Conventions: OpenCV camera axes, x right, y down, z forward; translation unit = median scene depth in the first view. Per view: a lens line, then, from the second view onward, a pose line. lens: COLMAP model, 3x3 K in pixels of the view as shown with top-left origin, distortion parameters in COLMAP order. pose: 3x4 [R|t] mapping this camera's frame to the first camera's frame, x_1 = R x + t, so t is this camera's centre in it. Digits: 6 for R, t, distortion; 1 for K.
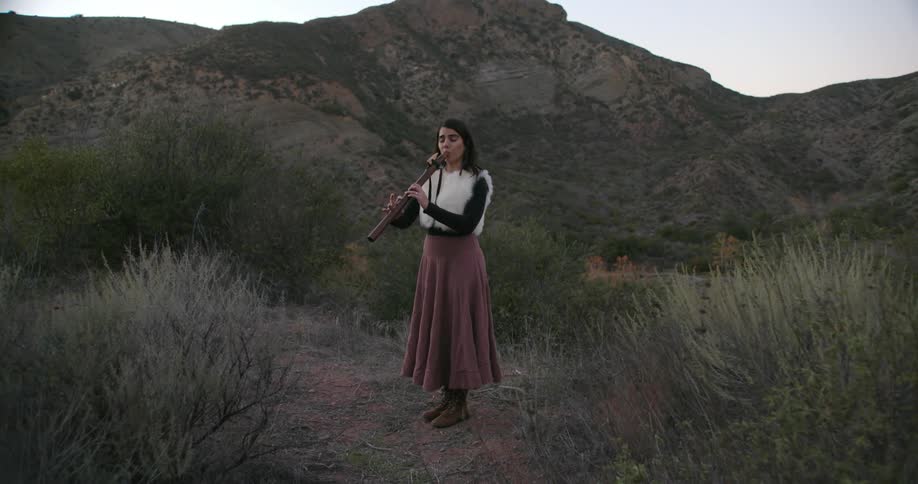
lens RADIAL K [[911.6, 0, 459.0], [0, 911.6, 242.0], [0, 0, 1]] dist [-0.058054, 0.009779]
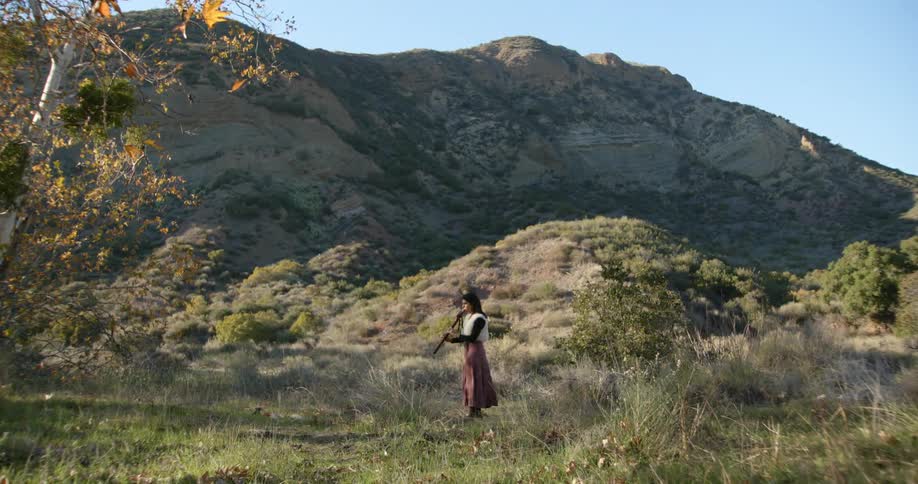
lens RADIAL K [[911.6, 0, 459.0], [0, 911.6, 242.0], [0, 0, 1]] dist [-0.058054, 0.009779]
pose [[0.991214, -0.006313, -0.132114, 0.031182], [-0.019873, 0.980412, -0.195950, 0.034282], [0.130763, 0.196854, 0.971674, 0.326608]]
